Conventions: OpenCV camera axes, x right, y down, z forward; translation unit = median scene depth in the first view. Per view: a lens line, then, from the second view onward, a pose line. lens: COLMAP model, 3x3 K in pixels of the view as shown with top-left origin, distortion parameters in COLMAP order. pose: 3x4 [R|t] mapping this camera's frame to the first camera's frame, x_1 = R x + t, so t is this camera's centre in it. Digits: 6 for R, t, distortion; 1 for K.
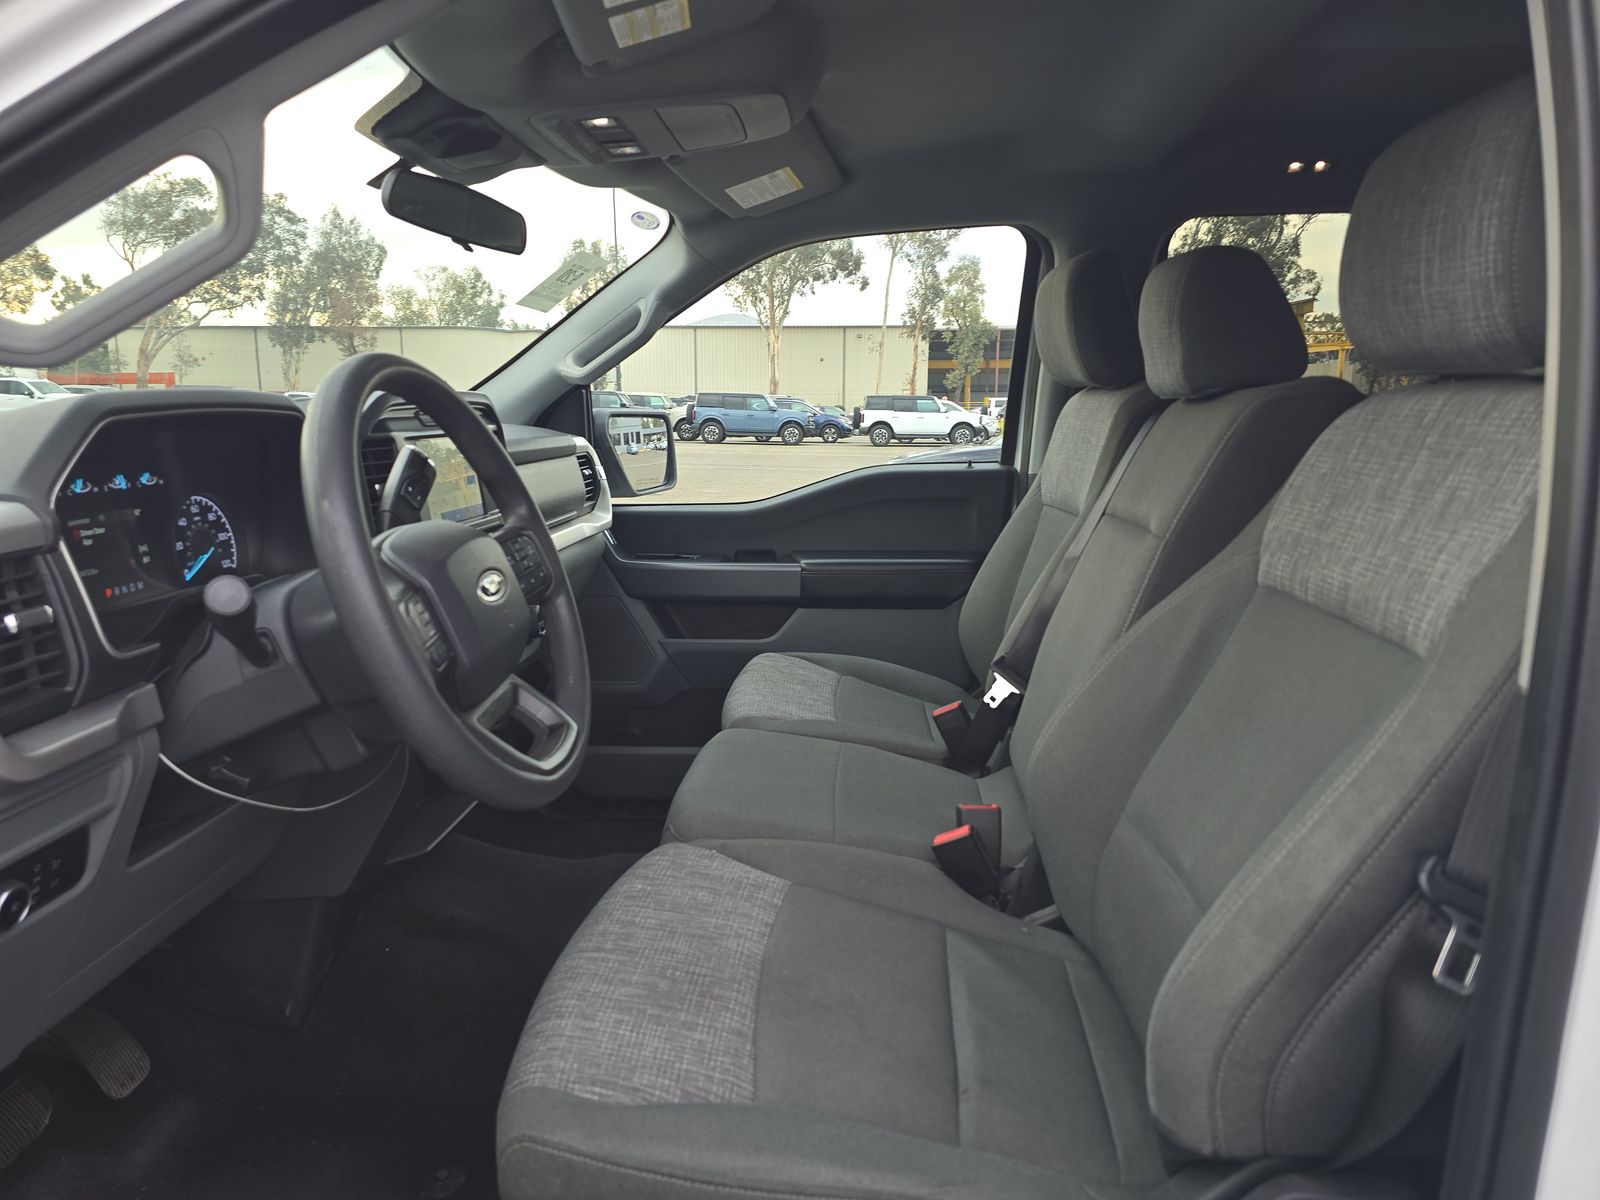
lens RADIAL K [[1082.0, 0, 781.4], [0, 1082.0, 603.0], [0, 0, 1]] dist [0.066018, -0.064903]
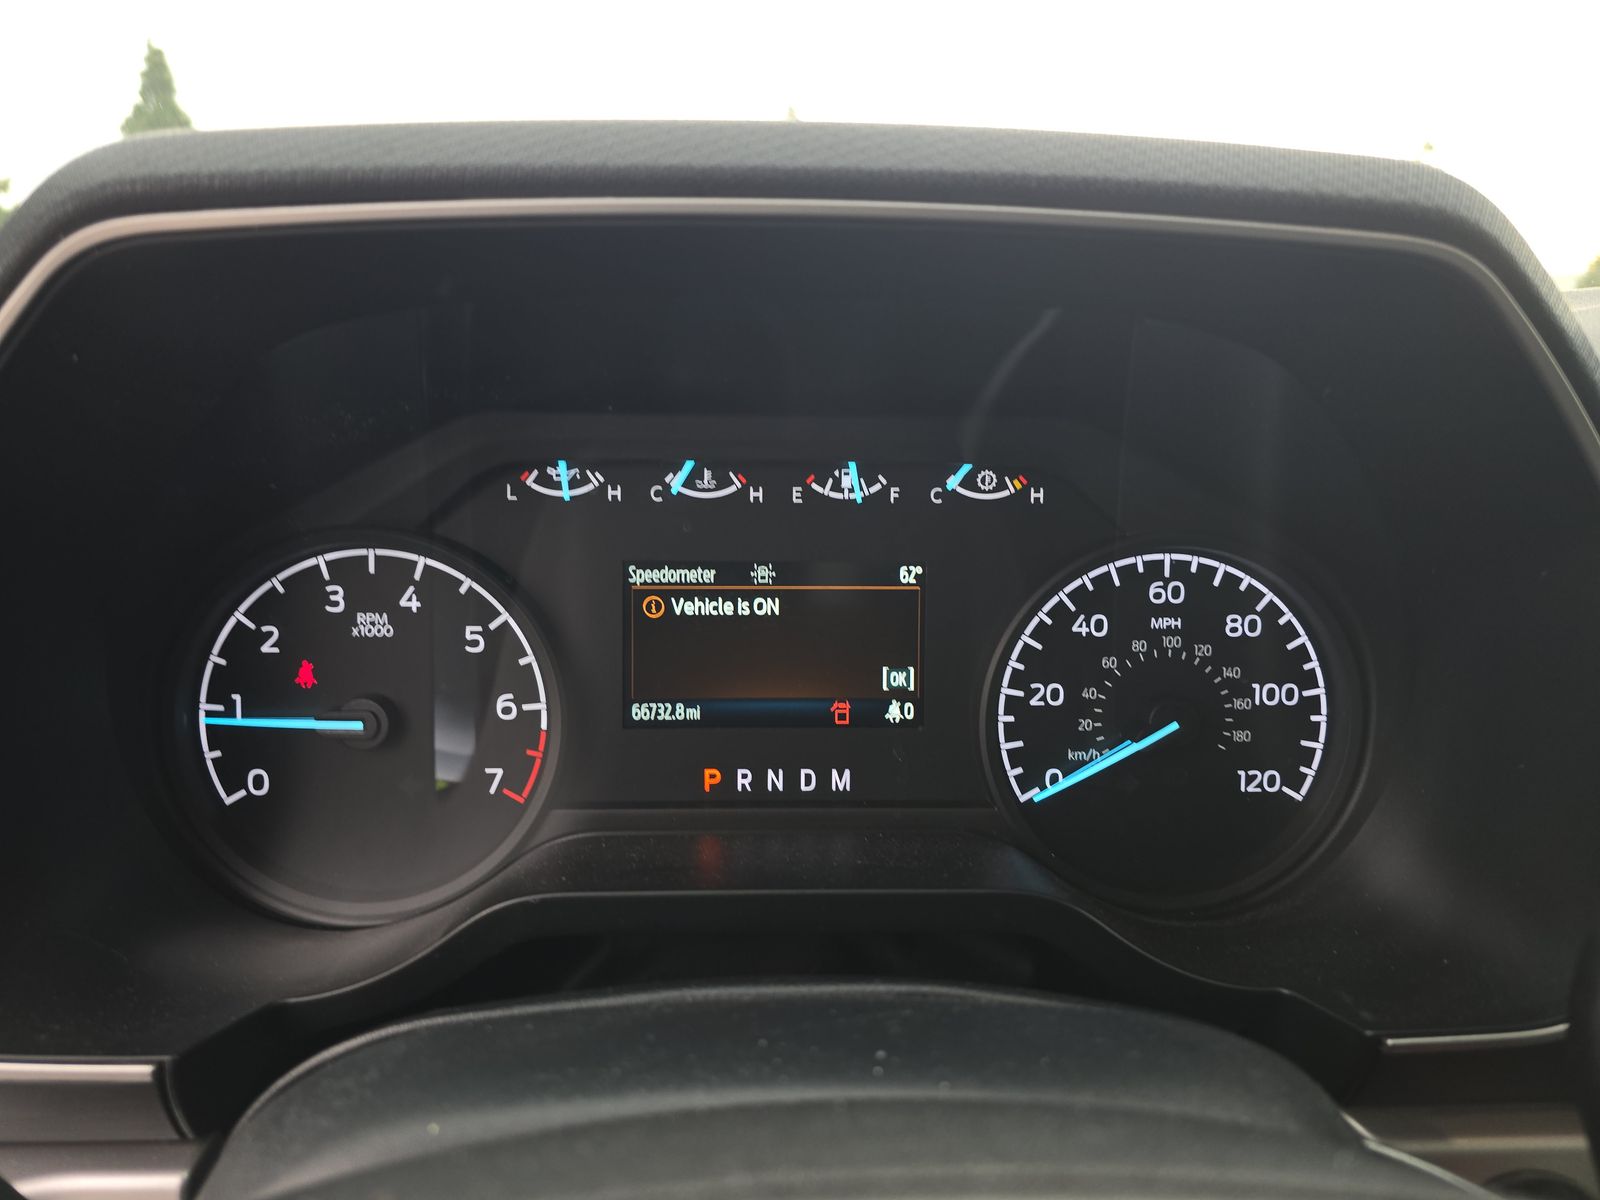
lens RADIAL K [[1082.0, 0, 778.1], [0, 1082.0, 561.9], [0, 0, 1]] dist [0.066018, -0.064903]
pose [[0.119074, 0.164120, -0.979227, -0.670848], [-0.193534, 0.971163, 0.139235, -0.325315], [0.973841, 0.172934, 0.147403, 2.351504]]
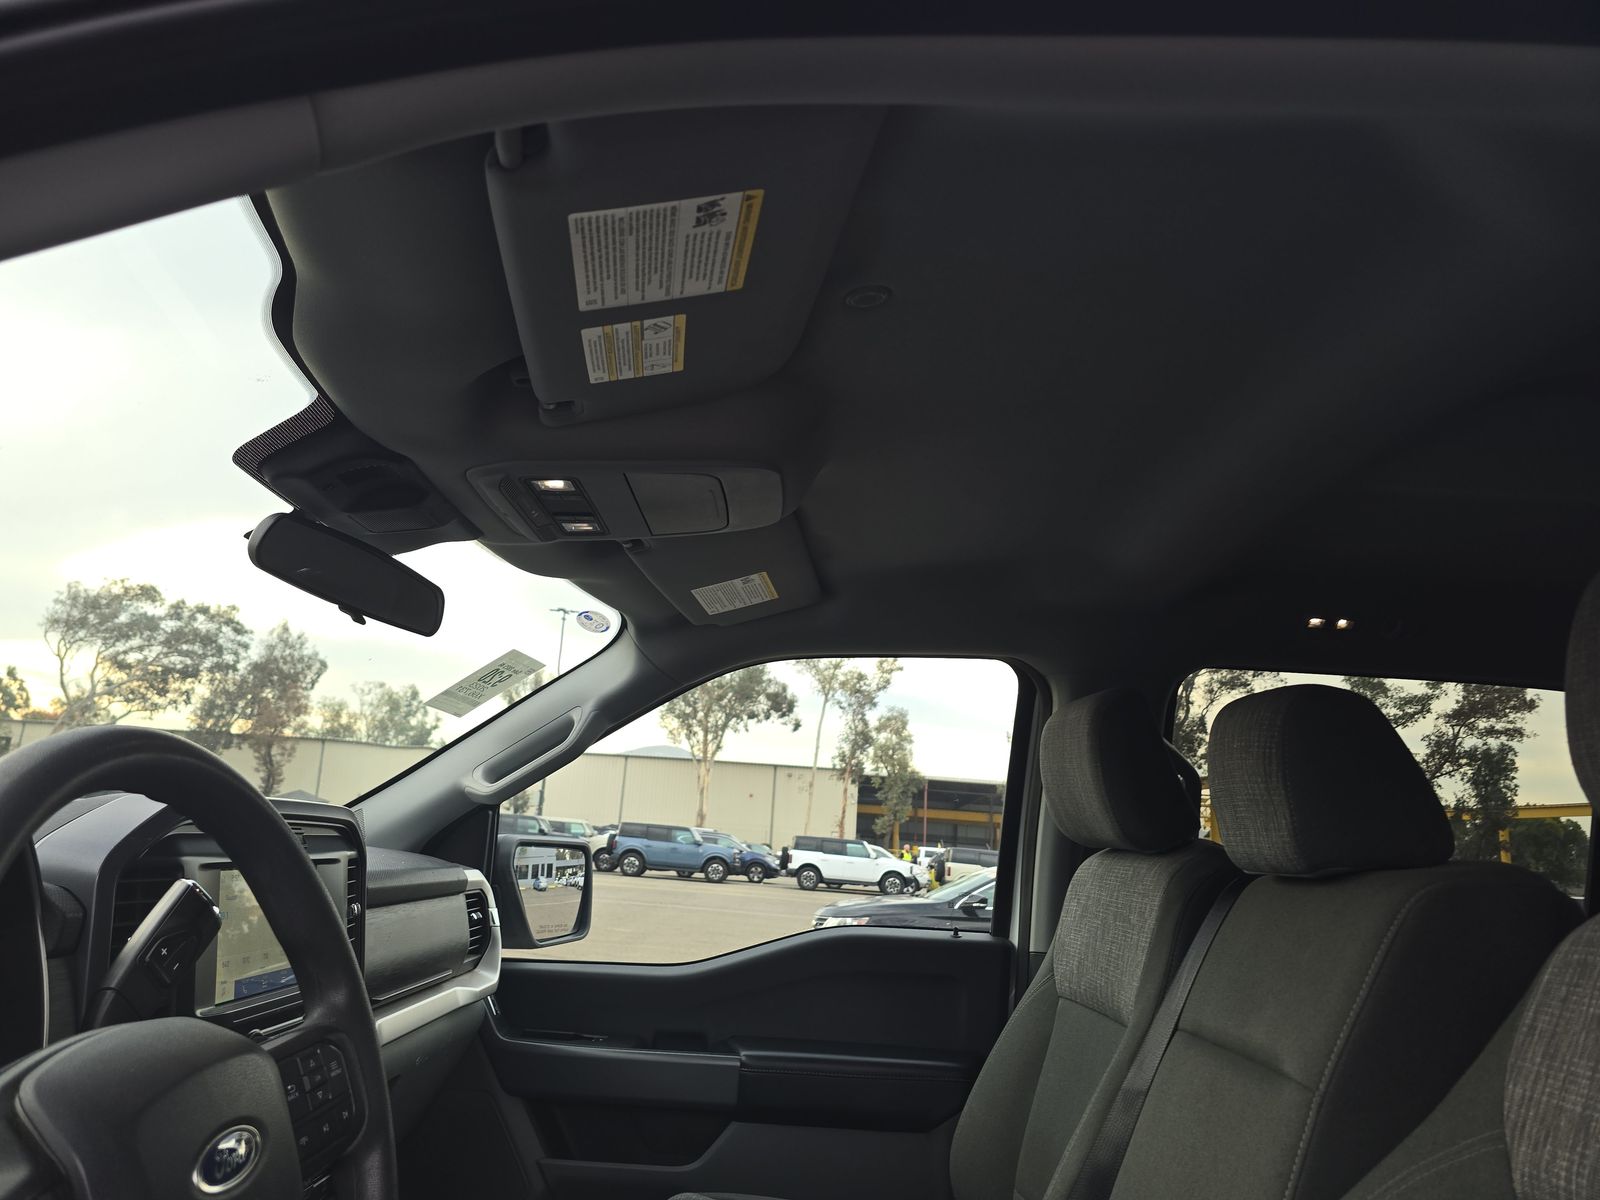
lens RADIAL K [[1082.0, 0, 796.5], [0, 1082.0, 584.8], [0, 0, 1]] dist [0.066018, -0.064903]
pose [[0.994659, 0.079622, 0.065687, -0.001870], [-0.046527, 0.913907, -0.403249, -0.002986], [-0.092139, 0.398039, 0.912730, 0.015417]]
